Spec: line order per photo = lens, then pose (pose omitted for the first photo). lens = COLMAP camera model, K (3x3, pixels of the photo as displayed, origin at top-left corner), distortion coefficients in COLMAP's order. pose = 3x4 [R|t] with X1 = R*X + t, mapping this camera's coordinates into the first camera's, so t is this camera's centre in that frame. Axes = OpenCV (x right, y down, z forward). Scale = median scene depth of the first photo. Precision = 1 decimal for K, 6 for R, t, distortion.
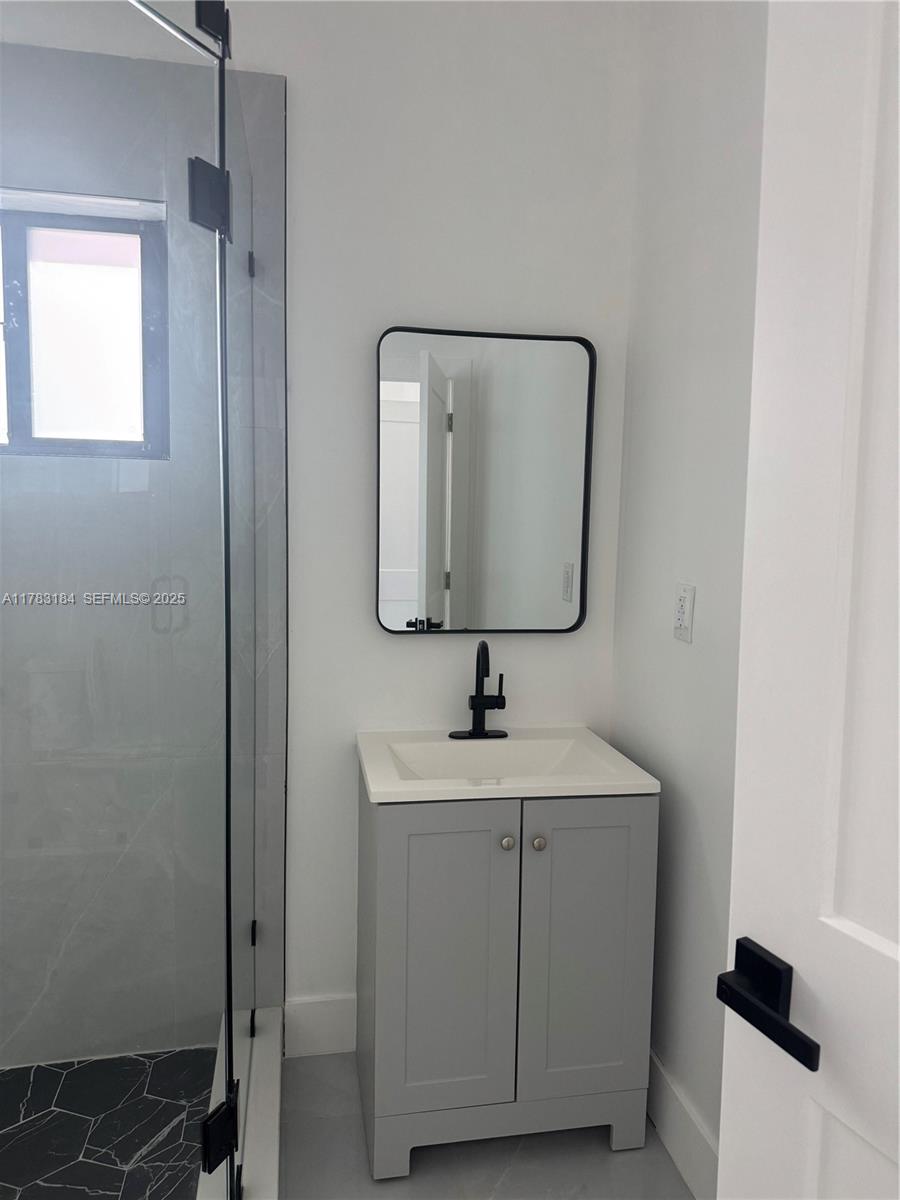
lens RADIAL K [[850.4, 0, 450.0], [0, 850.4, 600.0], [0, 0, 1]] dist [0.065535, -0.062750]
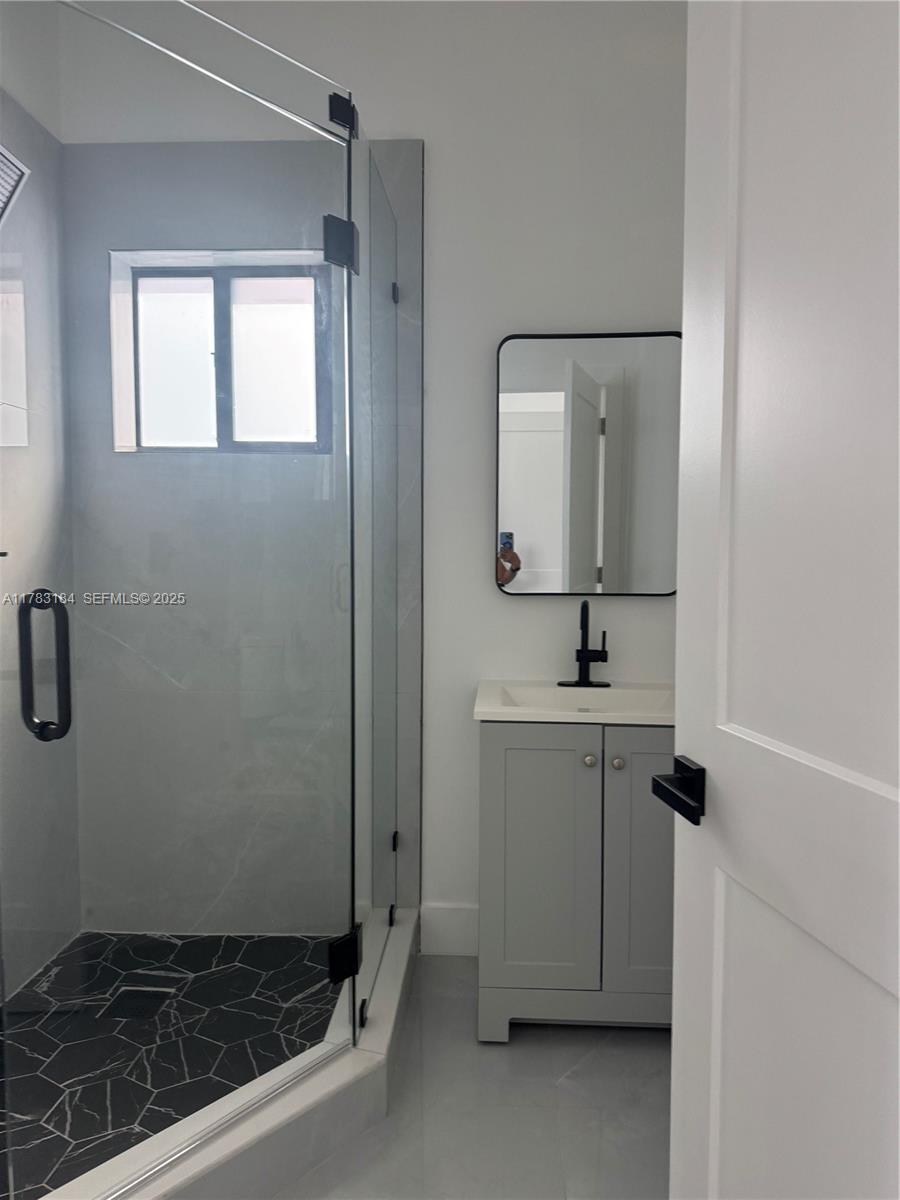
lens RADIAL K [[851.7, 0, 450.0], [0, 851.7, 600.0], [0, 0, 1]] dist [0.203319, -0.334519]
pose [[0.971420, 0.001924, -0.237359, 0.140232], [-0.009752, 0.999446, -0.031812, 0.088801], [0.237166, 0.033218, 0.970901, -0.178769]]
